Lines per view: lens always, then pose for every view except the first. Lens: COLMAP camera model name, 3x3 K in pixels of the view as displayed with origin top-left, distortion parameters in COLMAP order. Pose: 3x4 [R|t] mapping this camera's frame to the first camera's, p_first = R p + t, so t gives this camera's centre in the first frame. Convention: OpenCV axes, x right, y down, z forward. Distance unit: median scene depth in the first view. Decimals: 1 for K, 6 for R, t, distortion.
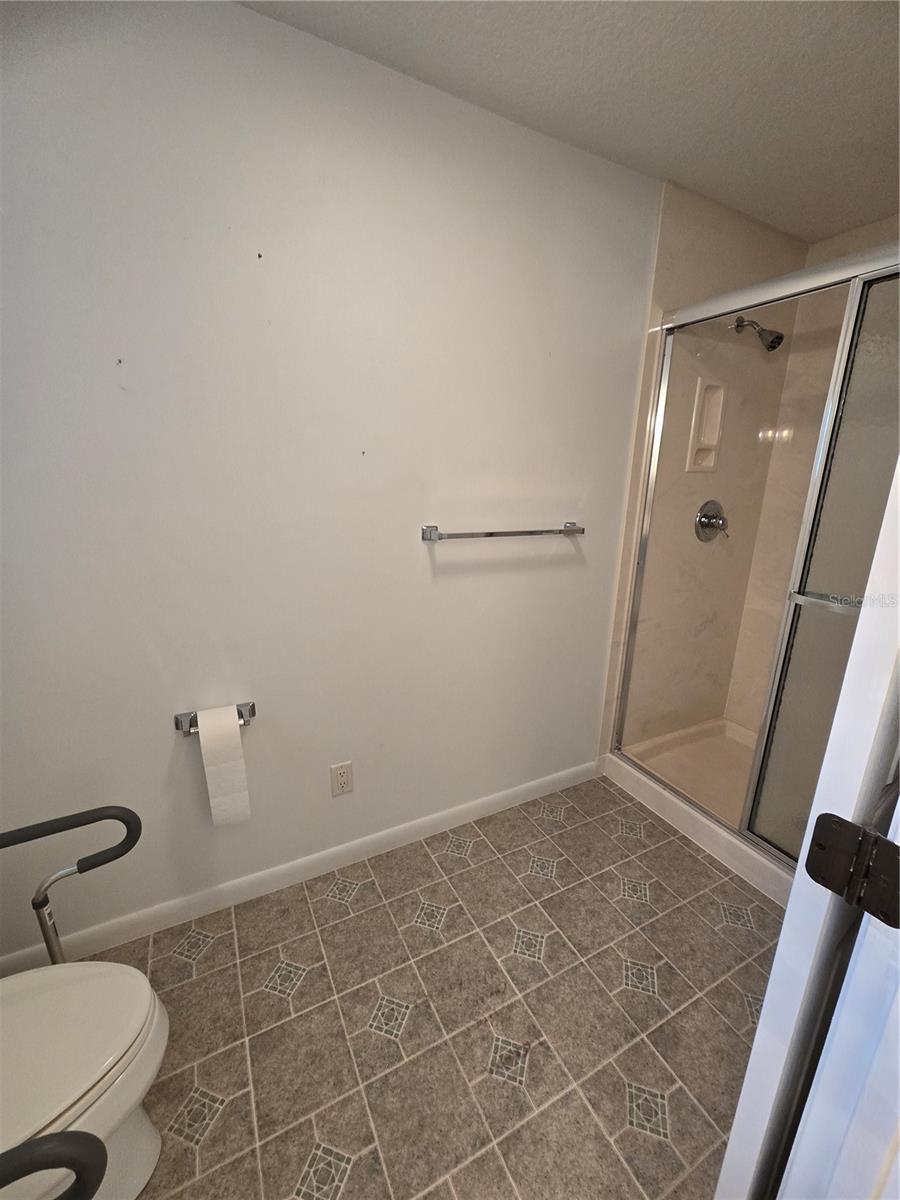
lens RADIAL K [[493.4, 0, 455.0], [0, 493.4, 598.5], [0, 0, 1]] dist [-0.002625, 0.000507]
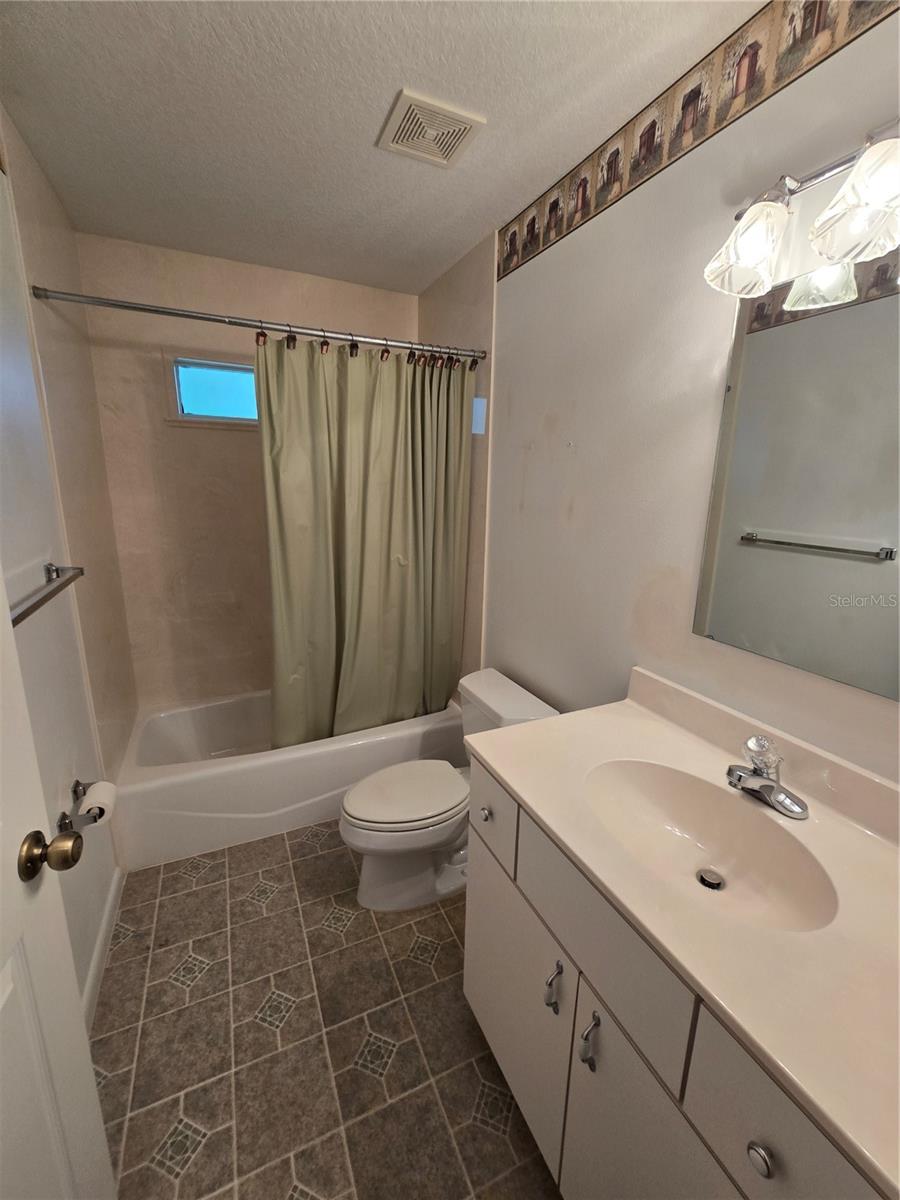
lens RADIAL K [[493.1, 0, 434.0], [0, 493.1, 677.4], [0, 0, 1]] dist [-0.001231, 0.000120]
pose [[0.041691, -0.399235, 0.915900, -0.259912], [0.226690, 0.896570, 0.380490, -0.128719], [-0.973074, 0.191763, 0.127882, 0.479494]]
